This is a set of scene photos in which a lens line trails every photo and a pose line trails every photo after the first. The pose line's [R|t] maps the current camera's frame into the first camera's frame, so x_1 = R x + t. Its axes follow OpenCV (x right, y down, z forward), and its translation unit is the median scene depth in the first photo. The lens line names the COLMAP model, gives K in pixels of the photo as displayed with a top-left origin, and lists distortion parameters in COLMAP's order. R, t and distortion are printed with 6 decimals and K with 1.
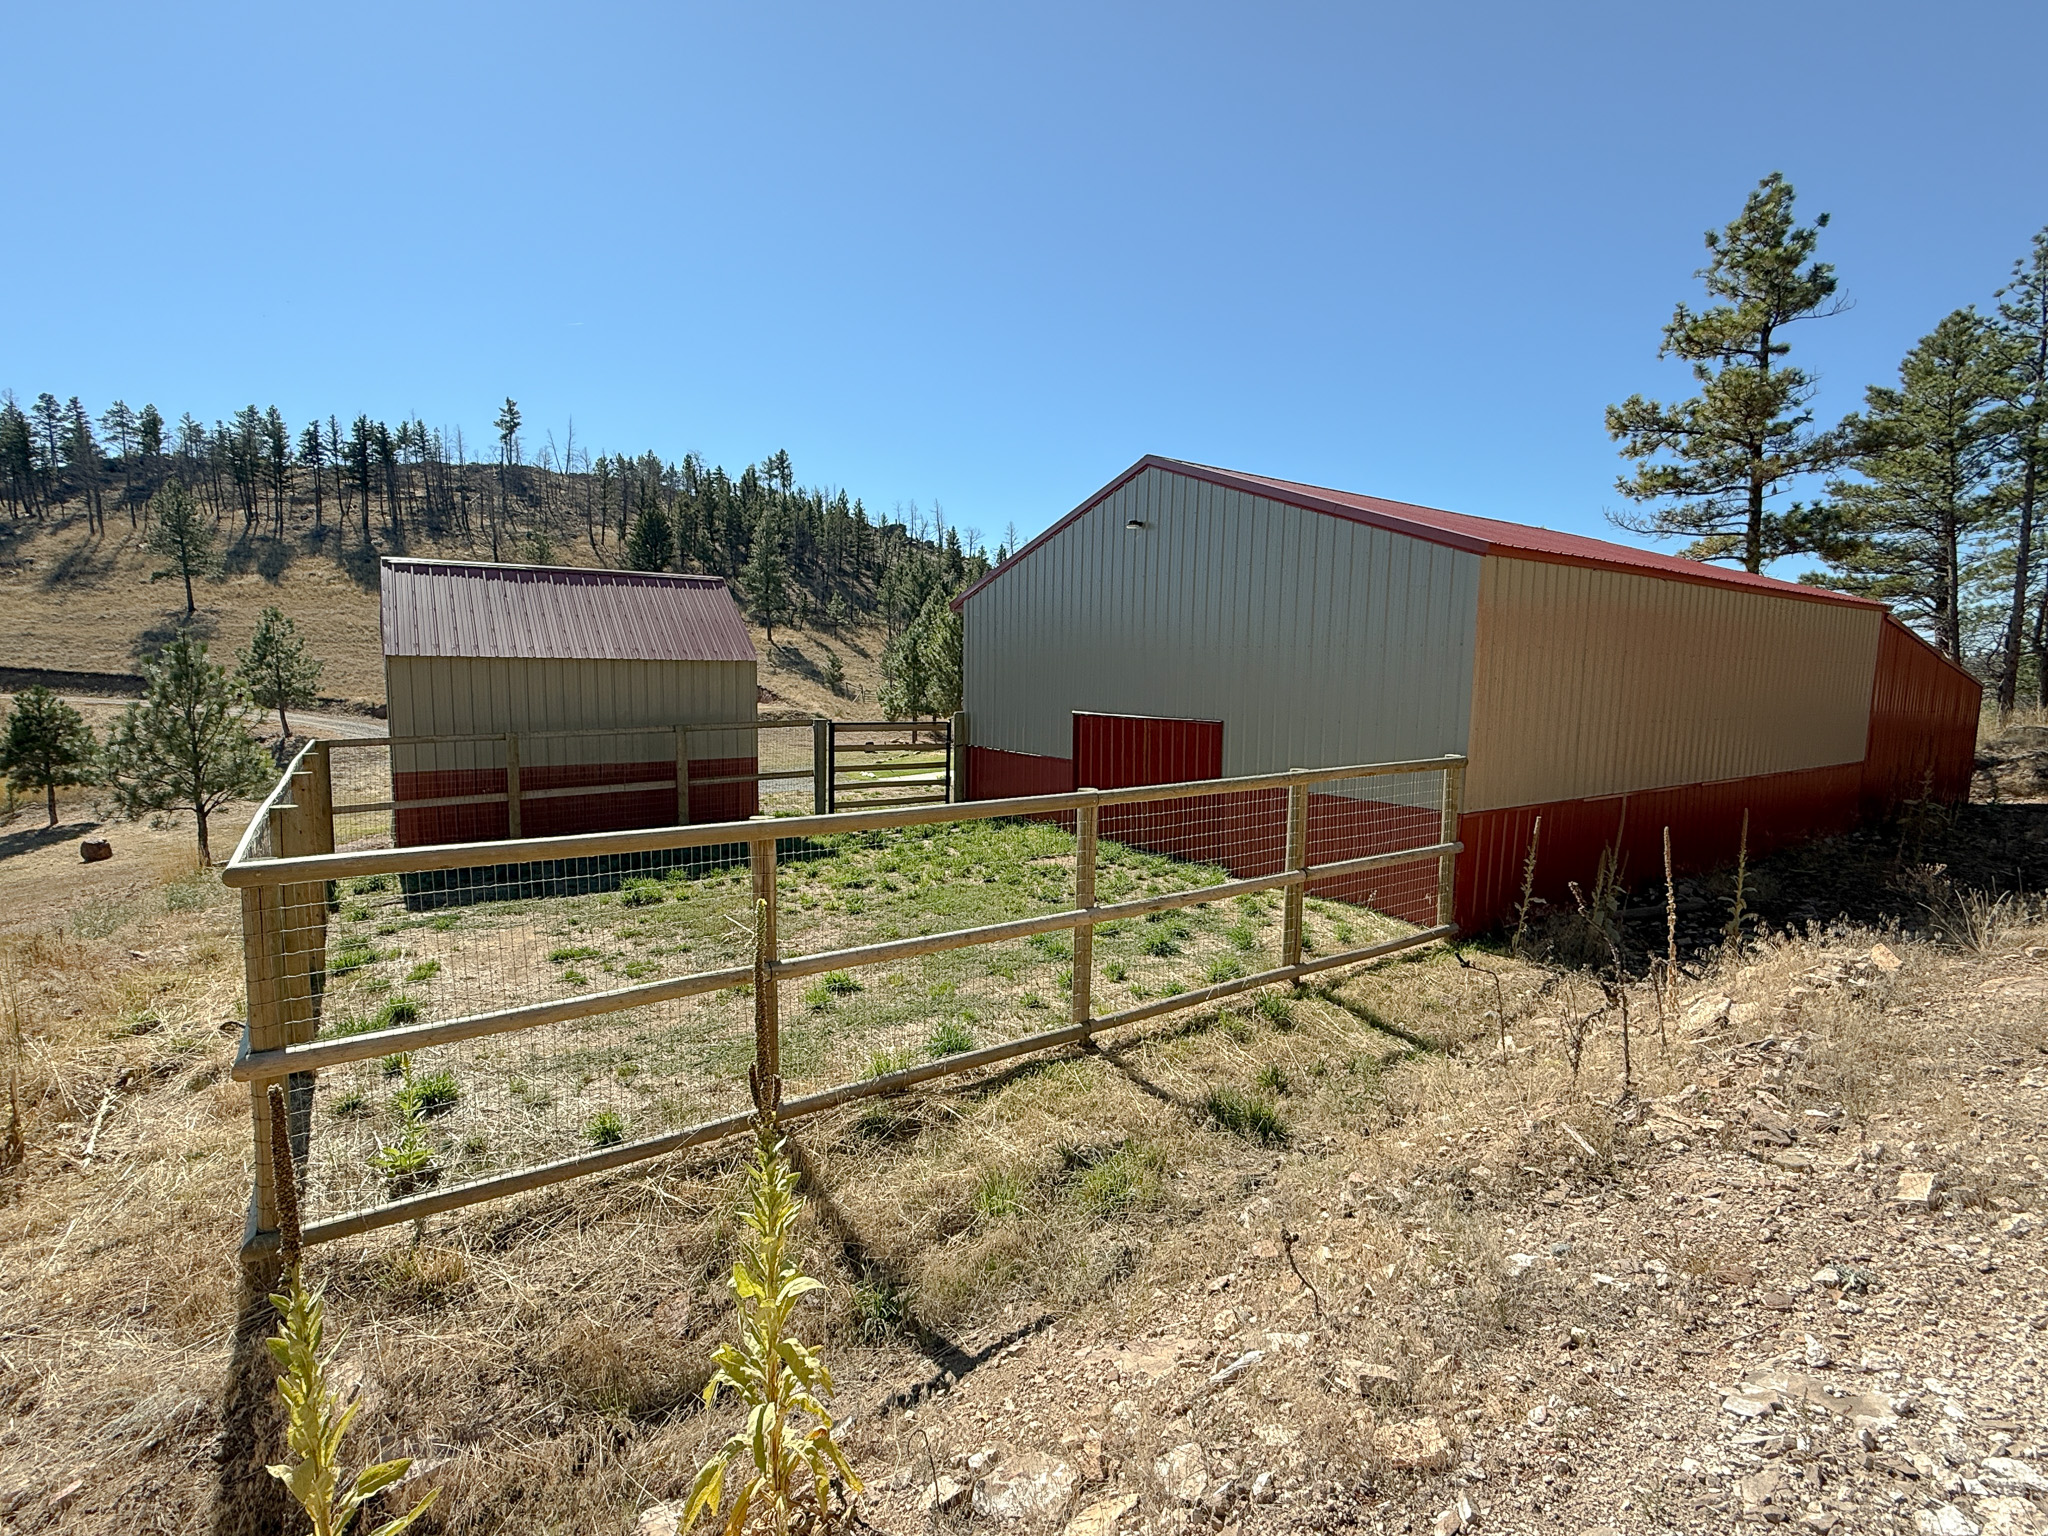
lens RADIAL K [[959.9, 0, 1026.0], [0, 959.9, 773.5], [0, 0, 1]] dist [-0.005251, -0.000698]
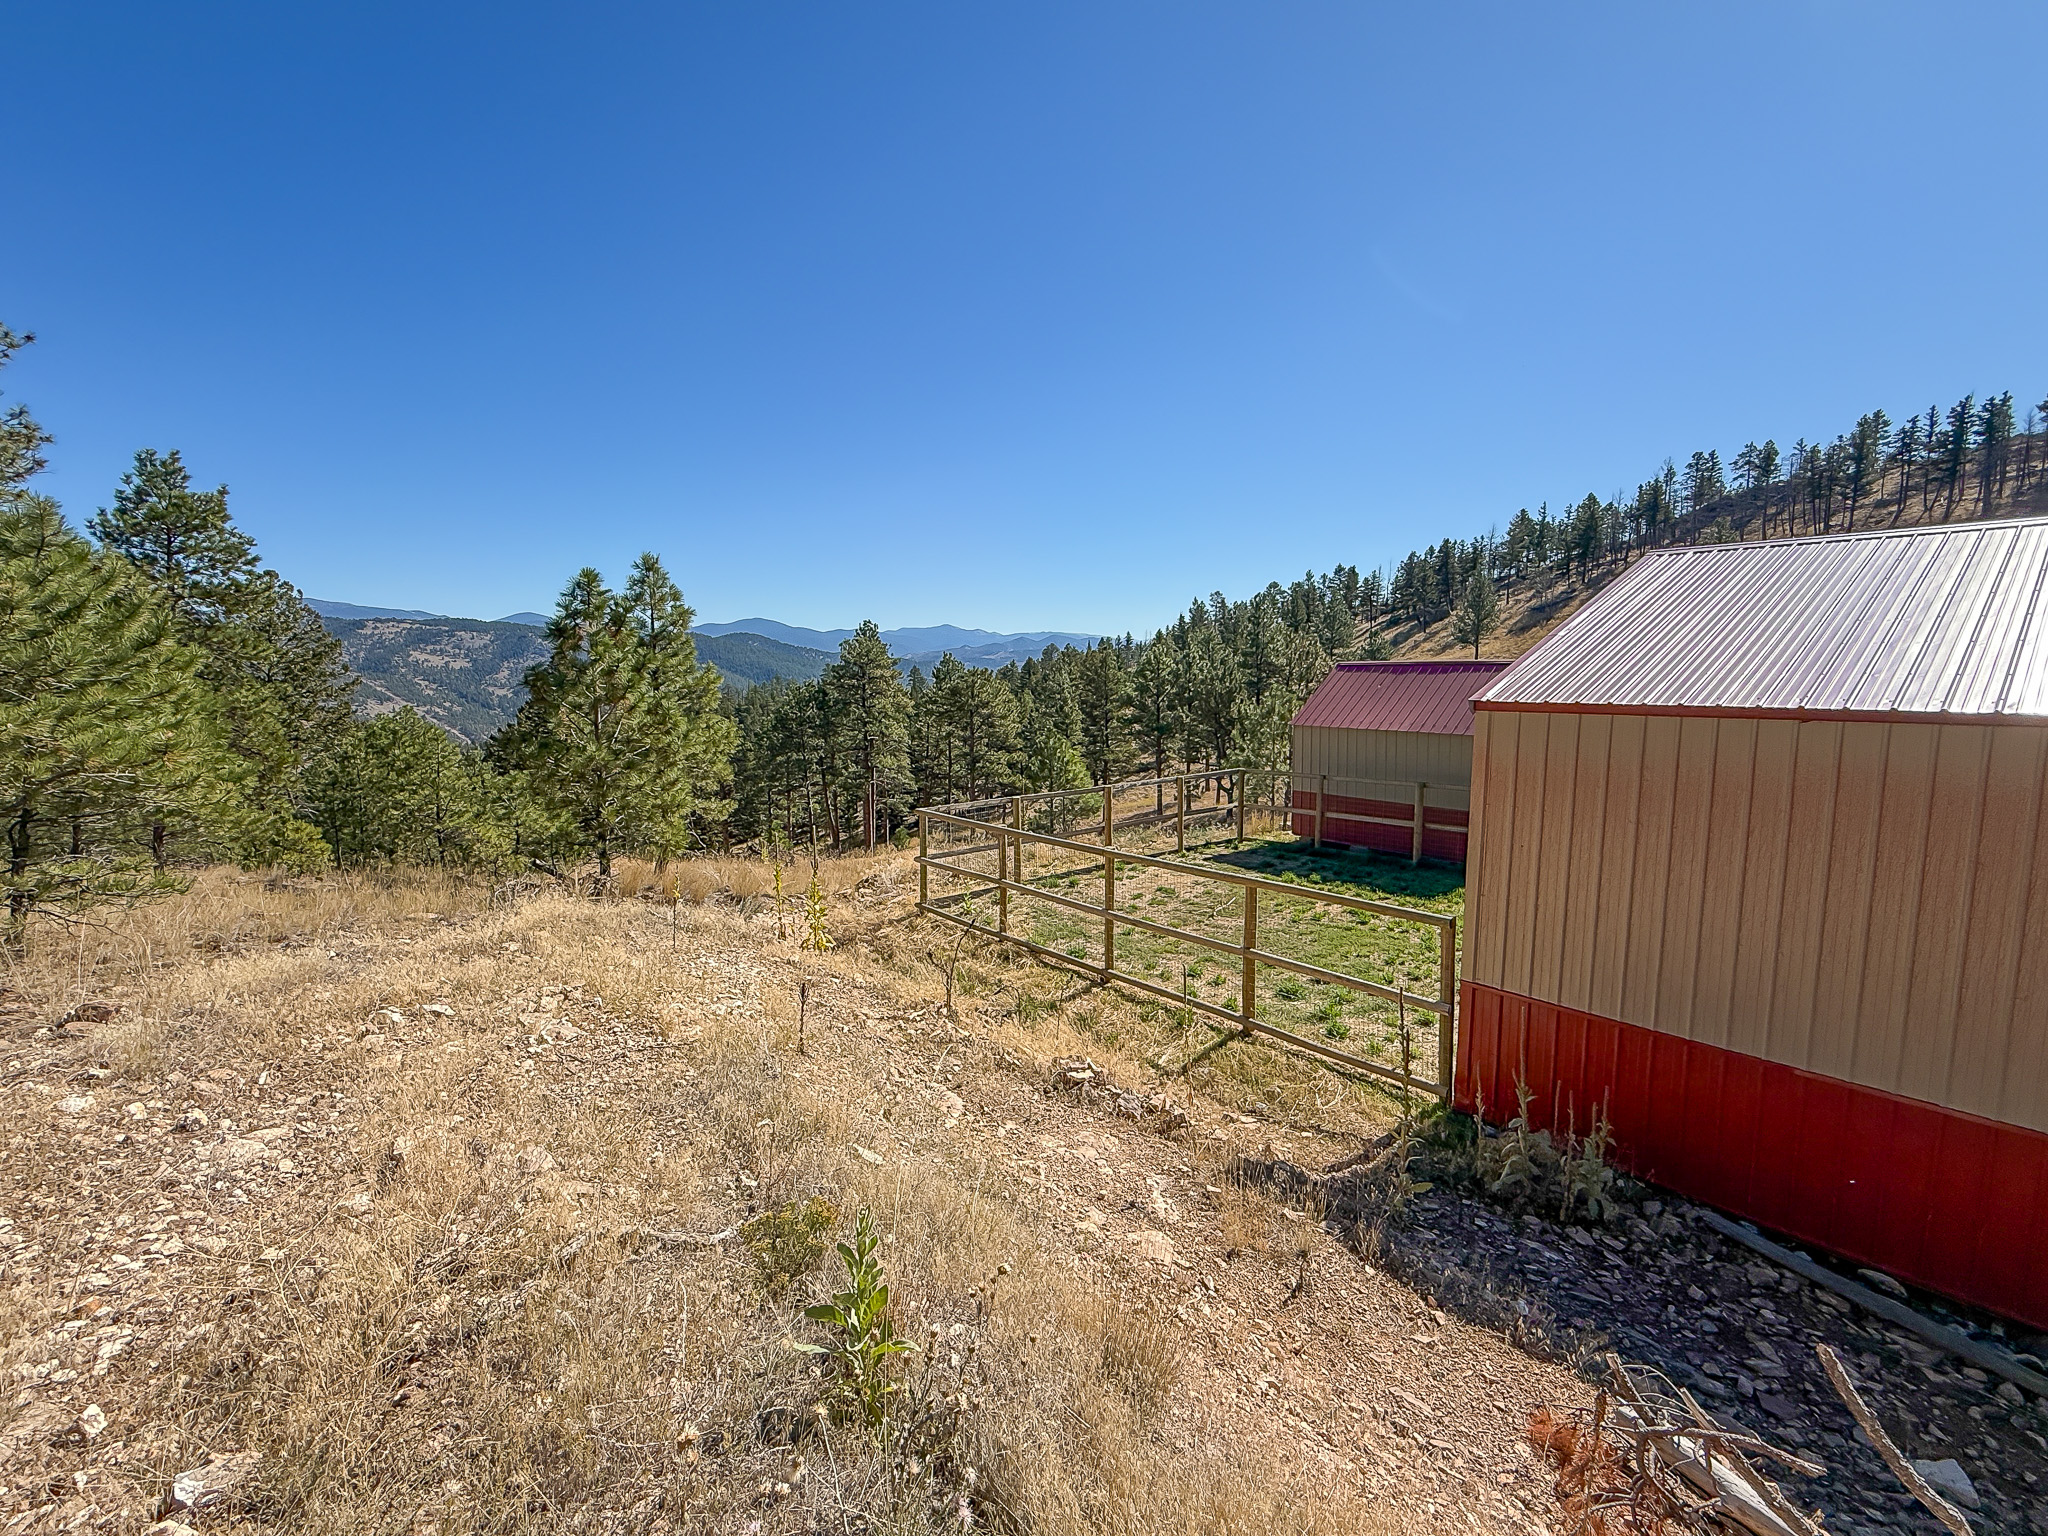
lens RADIAL K [[912.2, 0, 1026.7], [0, 912.2, 772.2], [0, 0, 1]] dist [-0.000778, -0.000105]
pose [[0.071704, 0.109635, -0.991382, 0.162767], [-0.088740, 0.990700, 0.103142, -0.027221], [0.993471, 0.080580, 0.080767, 0.060085]]
